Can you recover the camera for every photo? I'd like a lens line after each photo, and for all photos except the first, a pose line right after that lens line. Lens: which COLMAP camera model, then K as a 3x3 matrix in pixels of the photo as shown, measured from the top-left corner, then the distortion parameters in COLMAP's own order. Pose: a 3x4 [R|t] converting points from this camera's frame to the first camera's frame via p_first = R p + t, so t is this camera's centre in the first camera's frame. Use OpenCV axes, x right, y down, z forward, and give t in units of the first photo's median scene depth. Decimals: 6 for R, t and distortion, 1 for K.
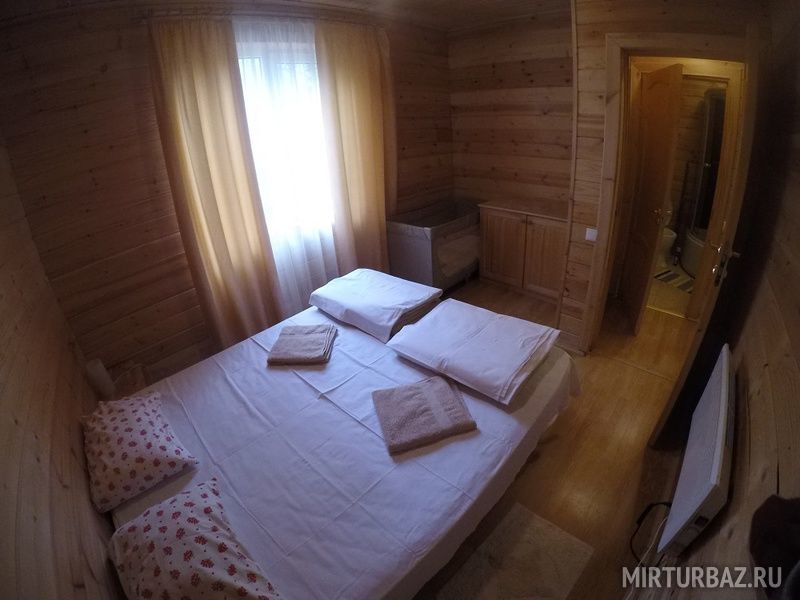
lens RADIAL K [[359.7, 0, 400.0], [0, 359.7, 300.0], [0, 0, 1]] dist [-0.175076, 0.027636]
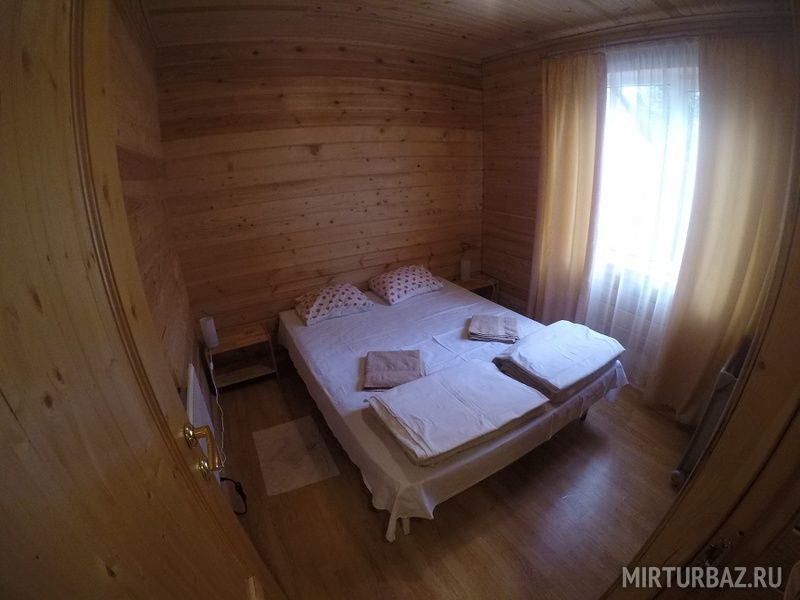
lens RADIAL K [[359.7, 0, 400.0], [0, 359.7, 300.0], [0, 0, 1]] dist [-0.175076, 0.027636]
pose [[-0.281809, 0.432770, -0.856326, 0.917023], [-0.394692, 0.761197, 0.514584, -0.502254], [0.874529, 0.483000, -0.043701, 0.787979]]
